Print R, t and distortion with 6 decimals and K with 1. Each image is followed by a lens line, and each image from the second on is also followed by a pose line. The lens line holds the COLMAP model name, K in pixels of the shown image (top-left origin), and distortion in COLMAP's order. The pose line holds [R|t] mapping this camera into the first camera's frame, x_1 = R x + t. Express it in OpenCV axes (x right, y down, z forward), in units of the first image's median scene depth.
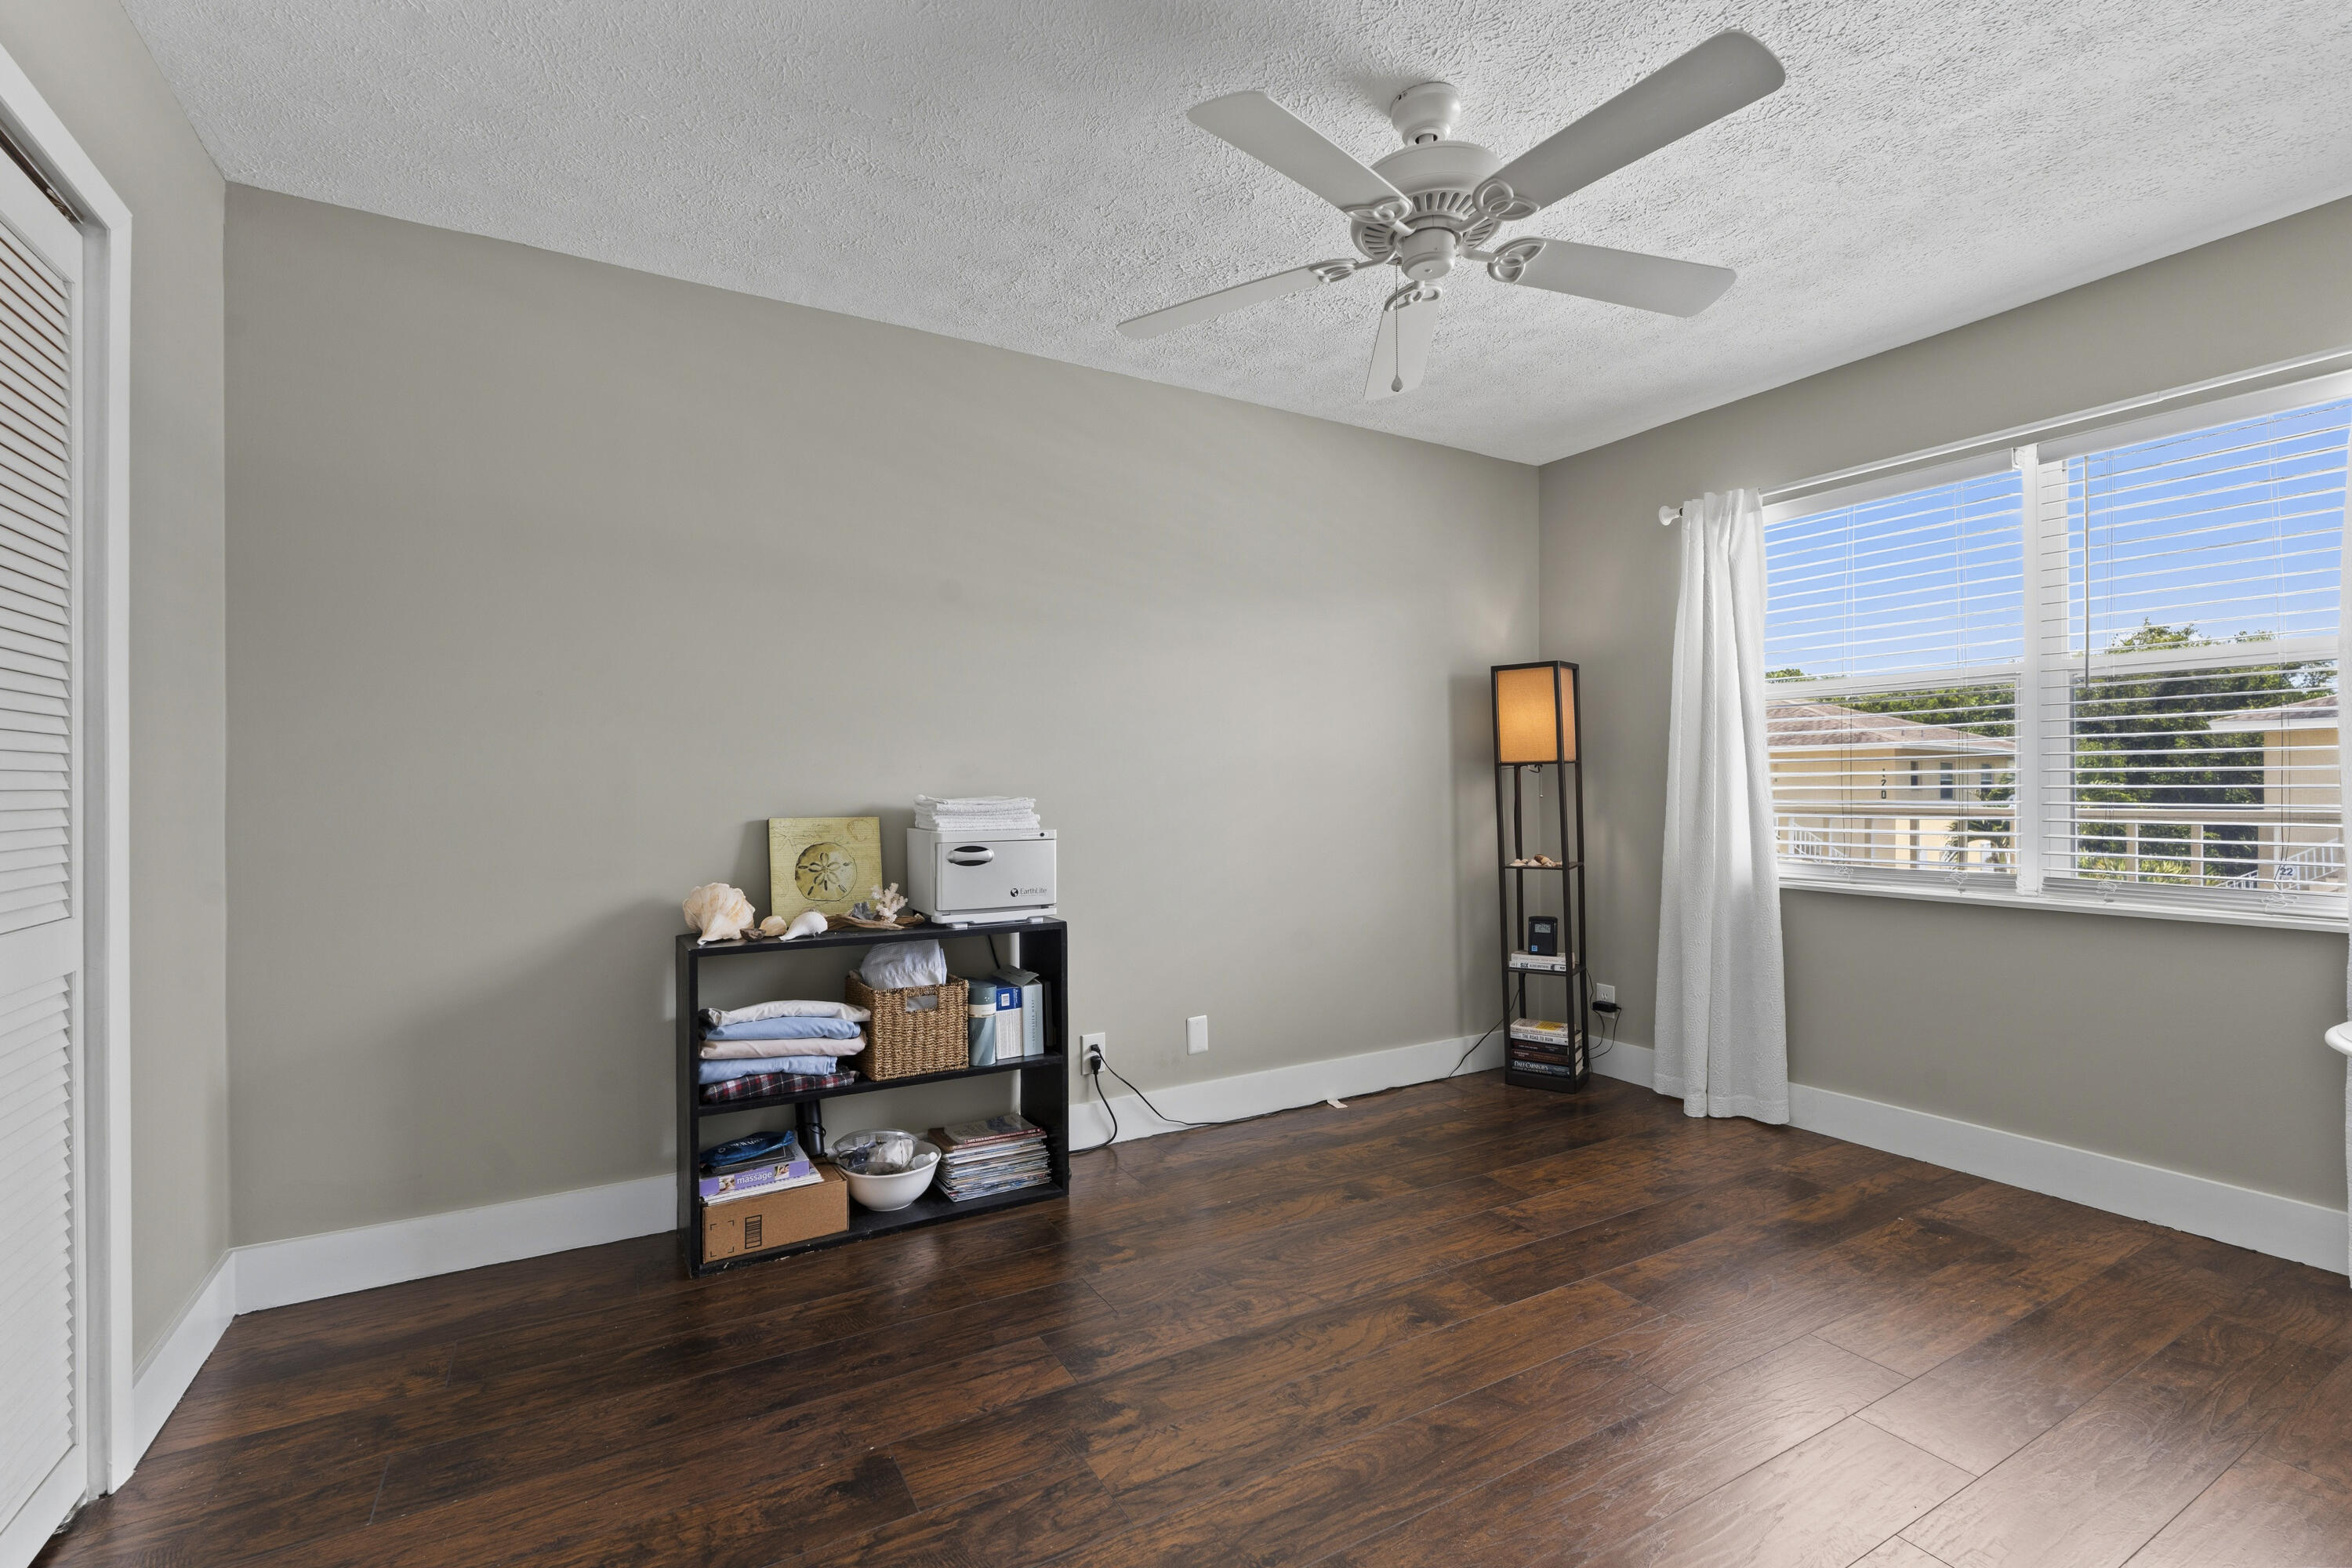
lens RADIAL K [[1029.3, 0, 1153.9], [0, 1029.3, 788.8], [0, 0, 1]] dist [-0.006521, 0.000907]
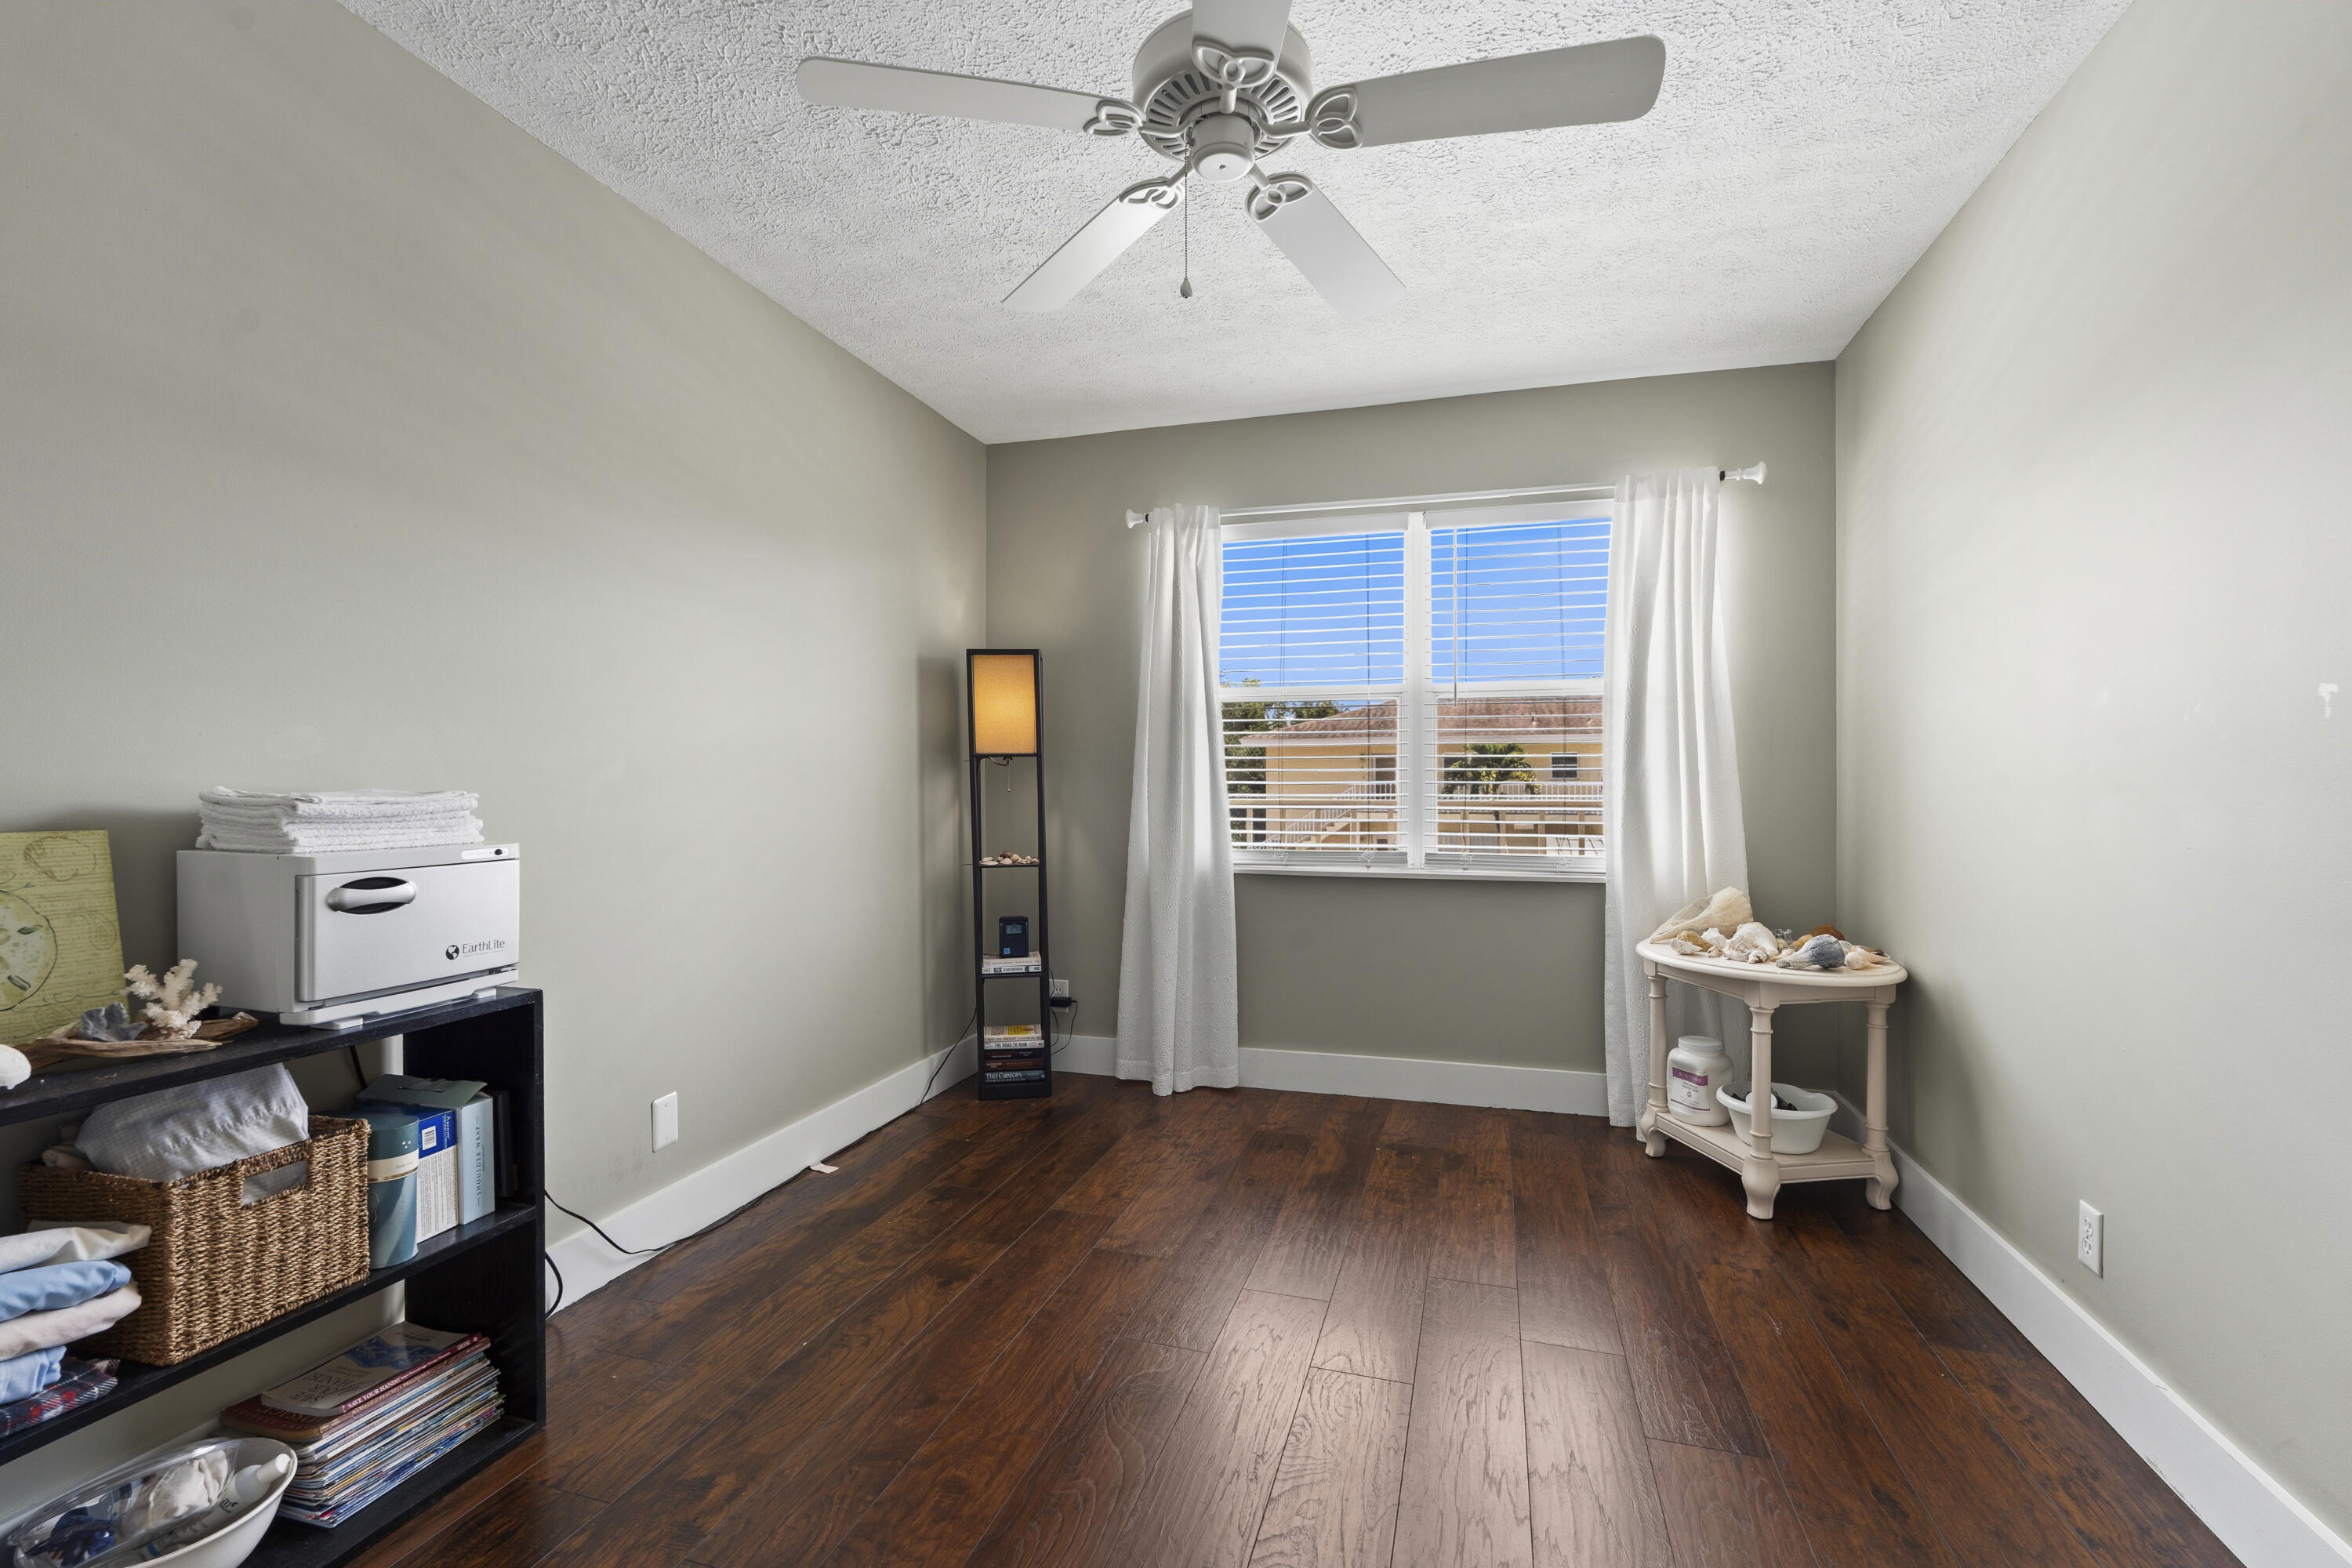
lens RADIAL K [[1029.3, 0, 1172.5], [0, 1029.3, 782.1], [0, 0, 1]] dist [-0.006521, 0.000907]
pose [[0.727187, 0.004997, 0.686421, -0.232458], [-0.003555, 0.999988, -0.003513, 0.003727], [-0.686430, 0.000114, 0.727196, 0.280584]]
